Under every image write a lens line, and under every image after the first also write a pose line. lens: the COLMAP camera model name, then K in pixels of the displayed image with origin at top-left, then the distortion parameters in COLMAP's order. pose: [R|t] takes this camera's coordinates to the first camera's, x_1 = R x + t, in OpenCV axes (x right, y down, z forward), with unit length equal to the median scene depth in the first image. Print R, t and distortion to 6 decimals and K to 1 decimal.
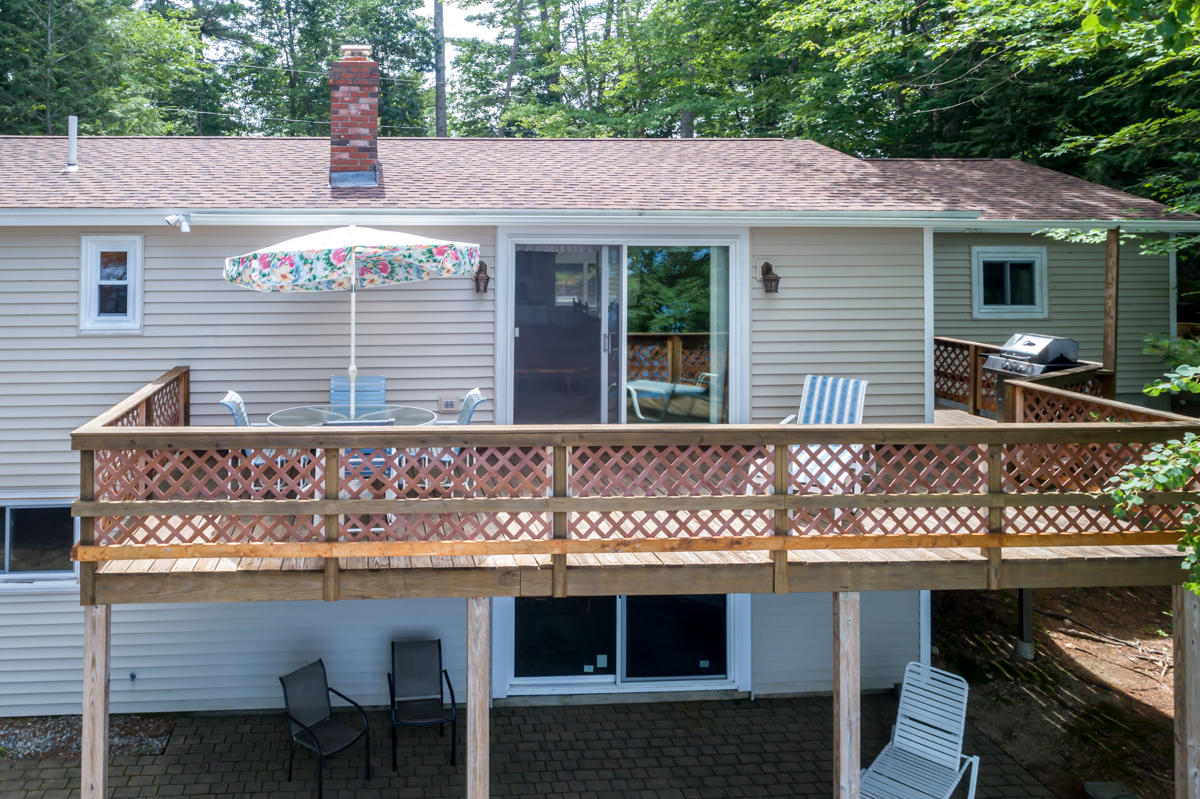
lens RADIAL K [[853.1, 0, 390.5], [0, 853.1, 218.1], [0, 0, 1]] dist [-0.004822, 0.000894]
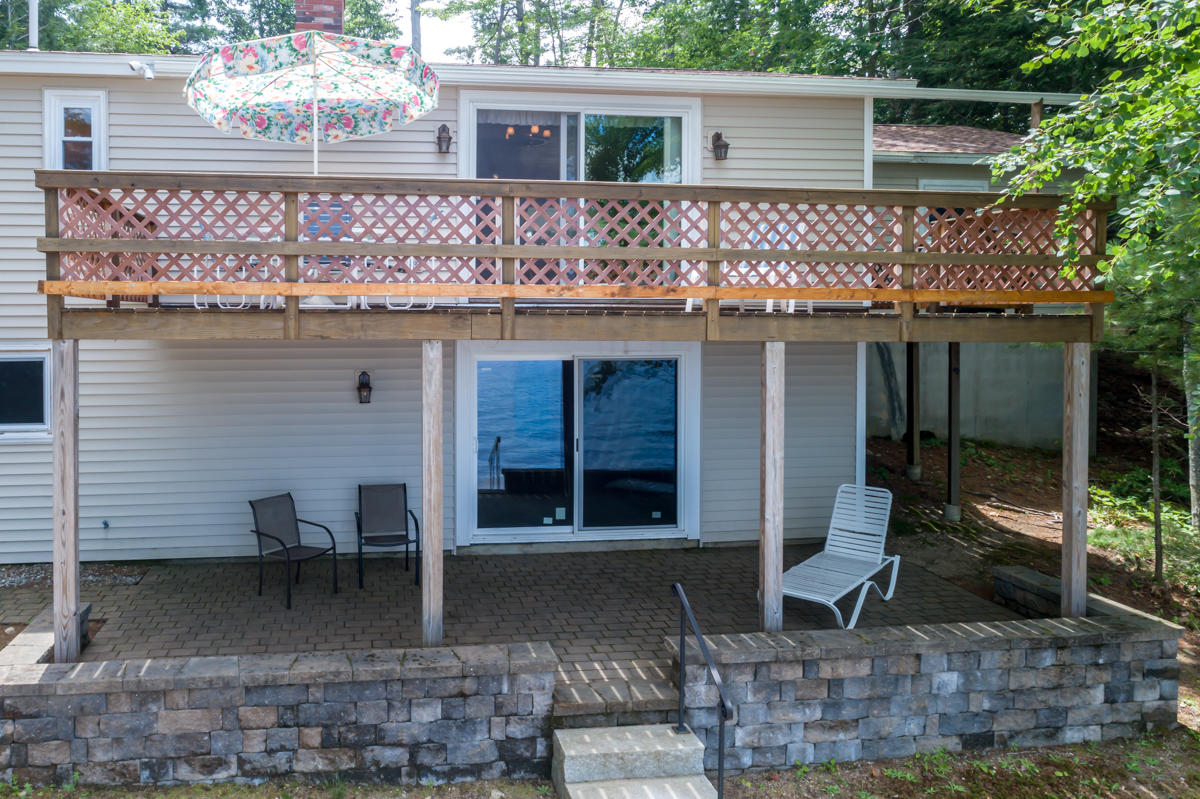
lens RADIAL K [[866.2, 0, 420.6], [0, 866.2, 326.3], [0, 0, 1]] dist [-0.000217, -0.006277]
pose [[0.998427, -0.008617, 0.055407, 0.019876], [0.006217, 0.999041, 0.043344, 0.258351], [-0.055727, -0.042932, 0.997523, -0.049697]]
